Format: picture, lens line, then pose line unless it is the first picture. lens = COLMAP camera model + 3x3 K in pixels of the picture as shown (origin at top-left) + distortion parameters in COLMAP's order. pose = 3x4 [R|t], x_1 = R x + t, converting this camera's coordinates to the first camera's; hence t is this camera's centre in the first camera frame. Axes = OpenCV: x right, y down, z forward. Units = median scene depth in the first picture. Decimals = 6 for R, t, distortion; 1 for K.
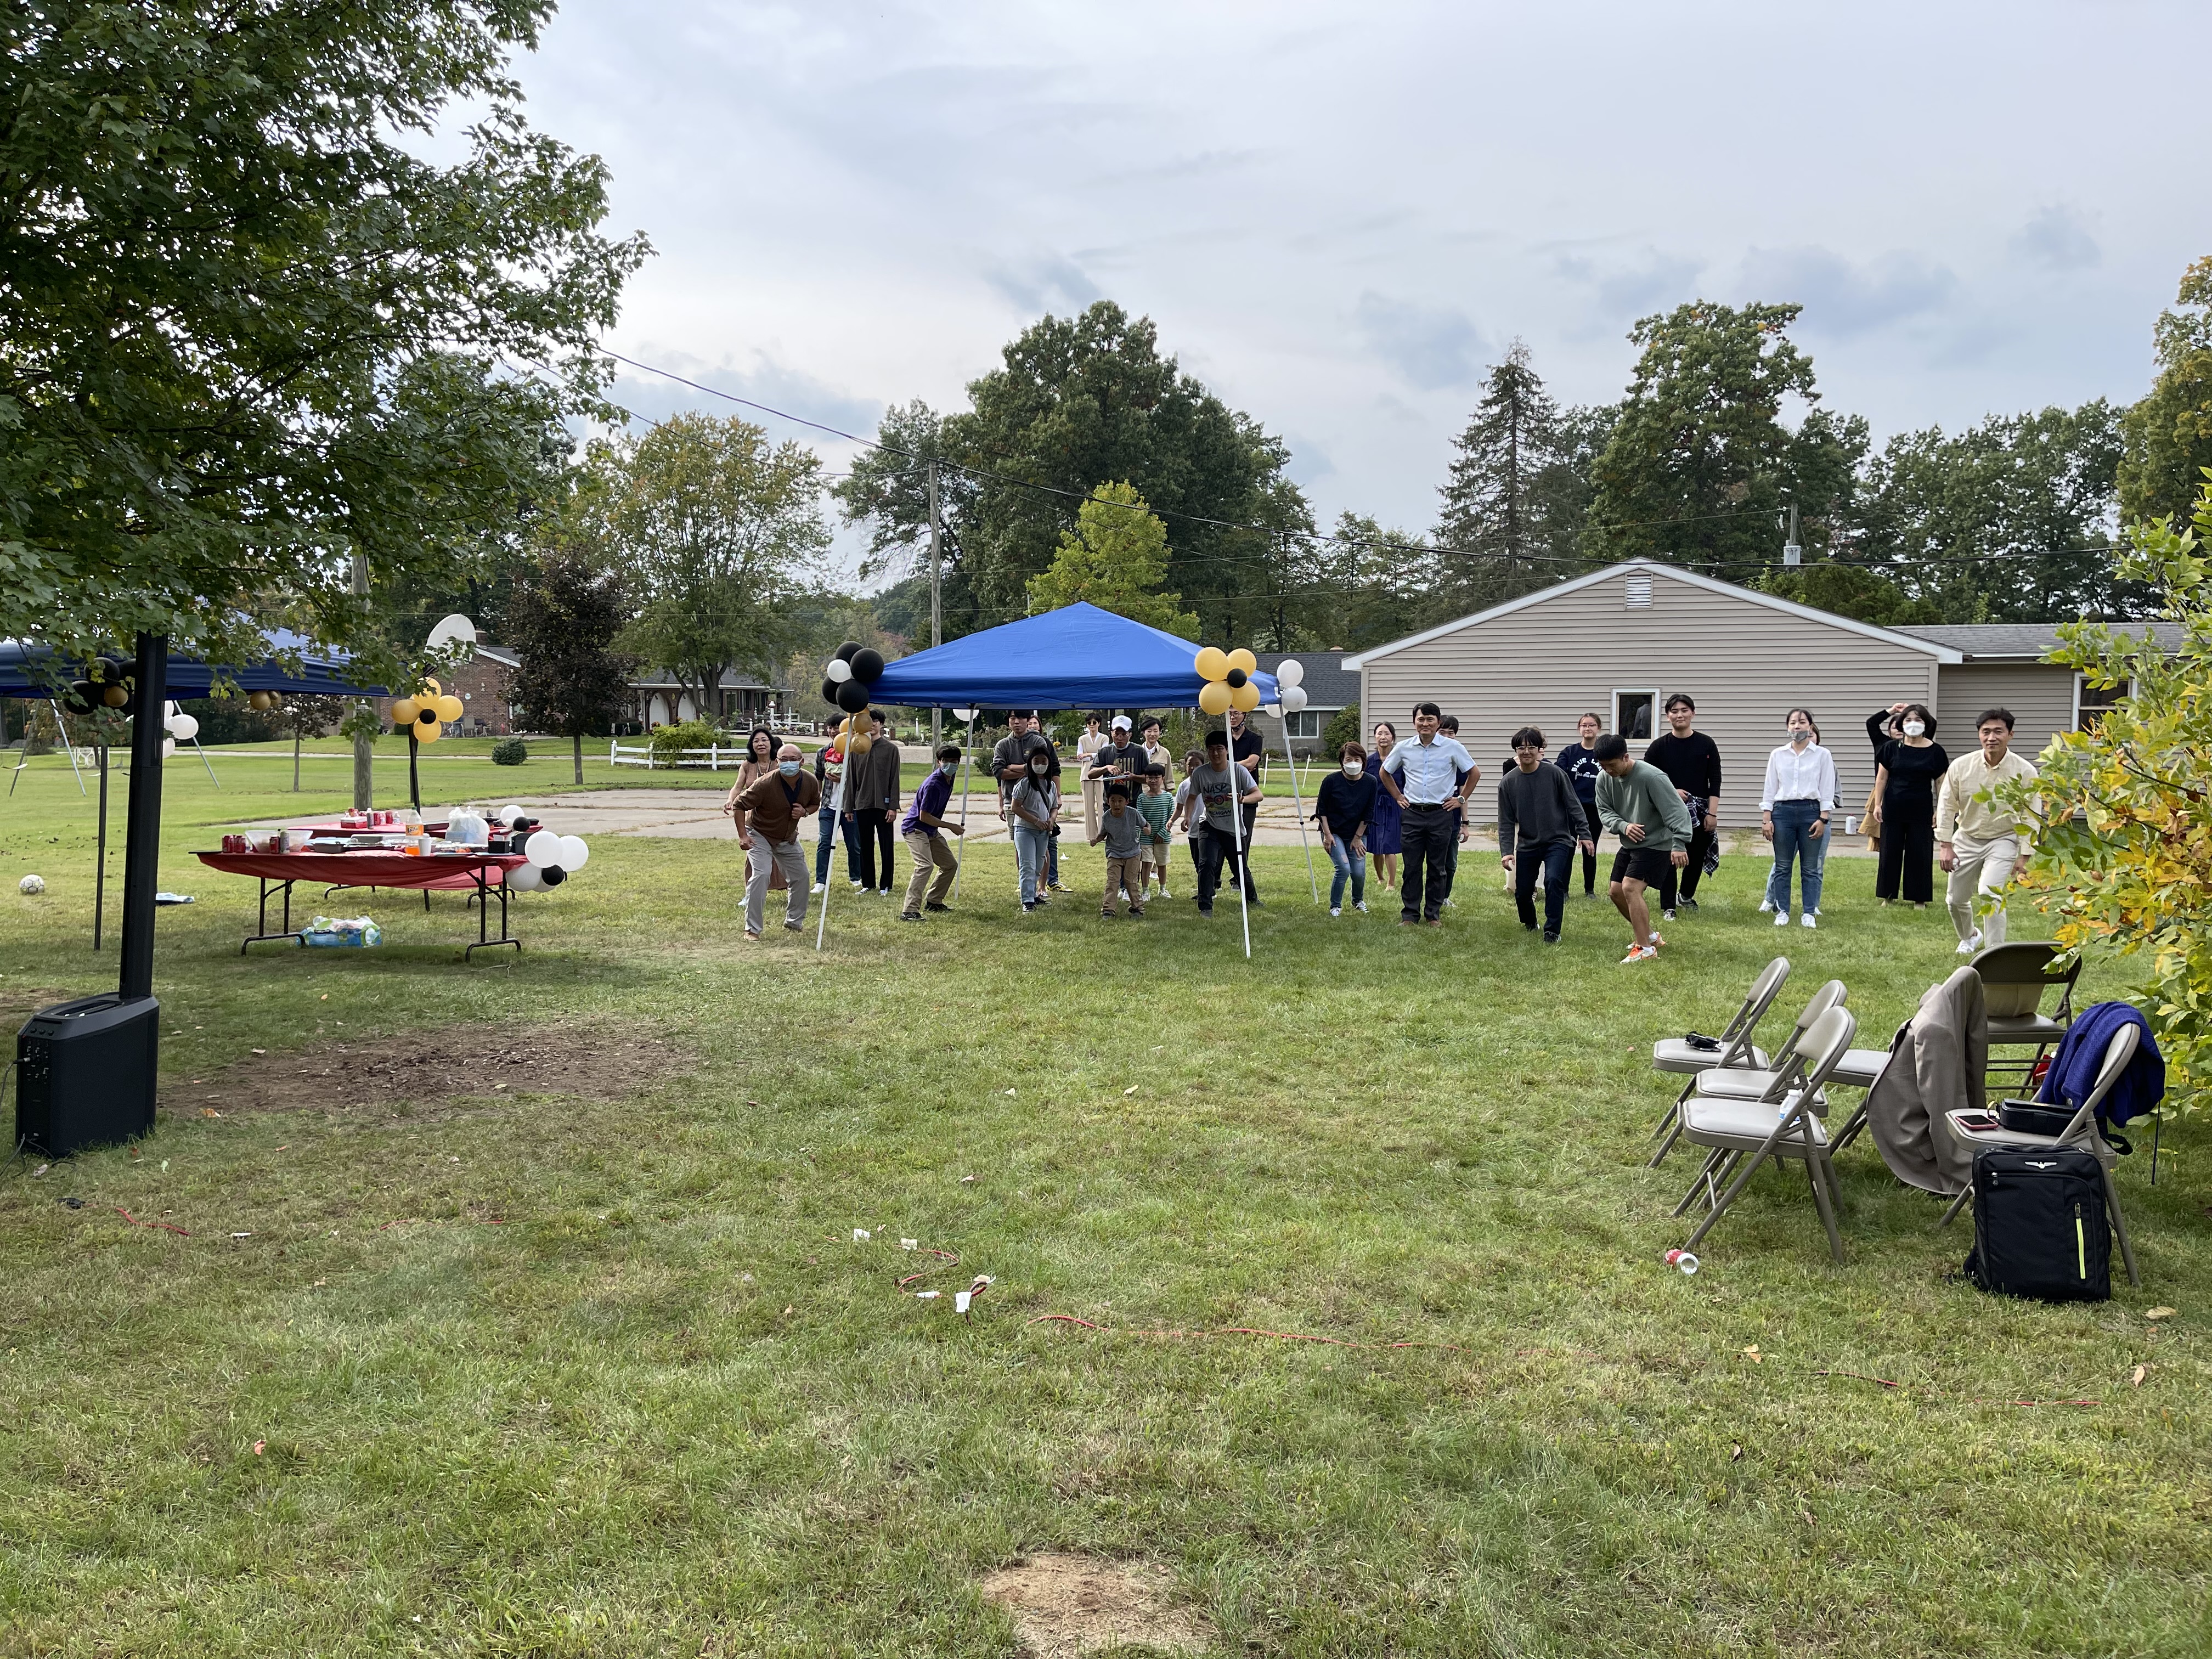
lens RADIAL K [[1683.4, 0, 1109.6], [0, 1683.4, 845.0], [0, 0, 1]] dist [0.052159, -0.070079]
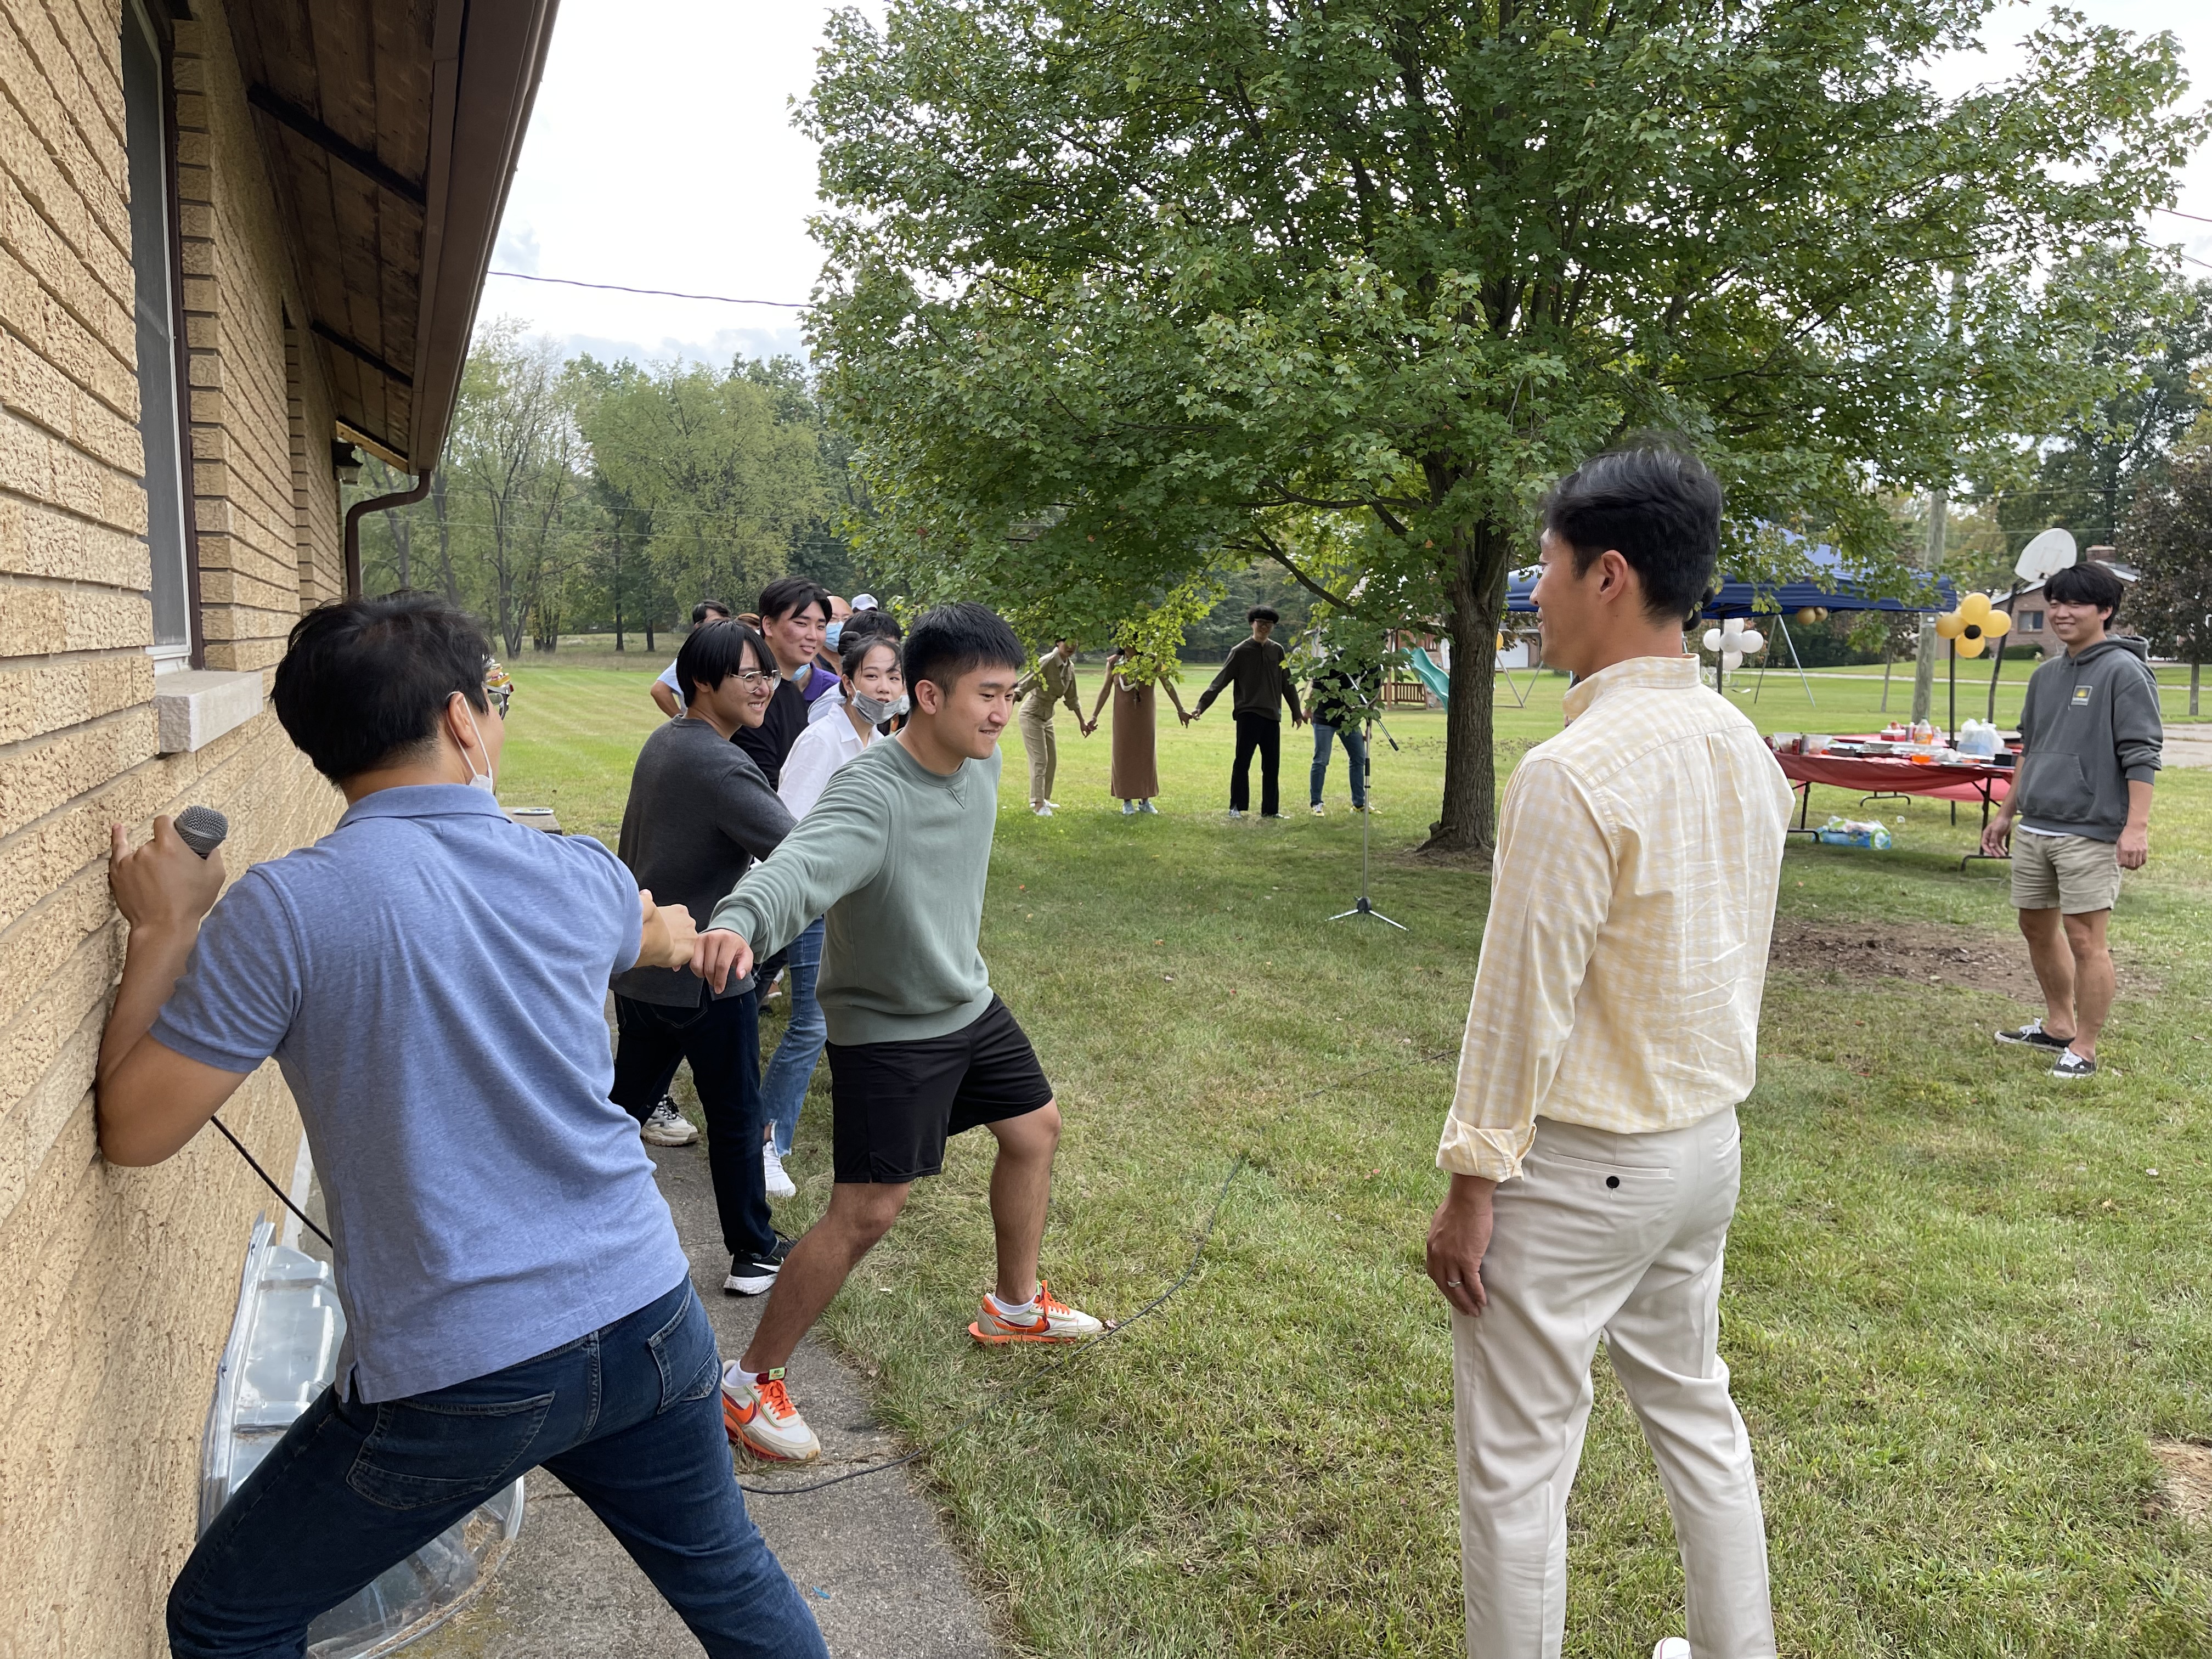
lens RADIAL K [[1683.4, 0, 1102.0], [0, 1683.4, 840.0], [0, 0, 1]] dist [0.052159, -0.070079]
pose [[0.629222, 0.099325, -0.770853, 0.094403], [-0.068140, 0.995031, 0.072591, 0.013821], [0.774233, 0.006850, 0.632864, -0.050143]]
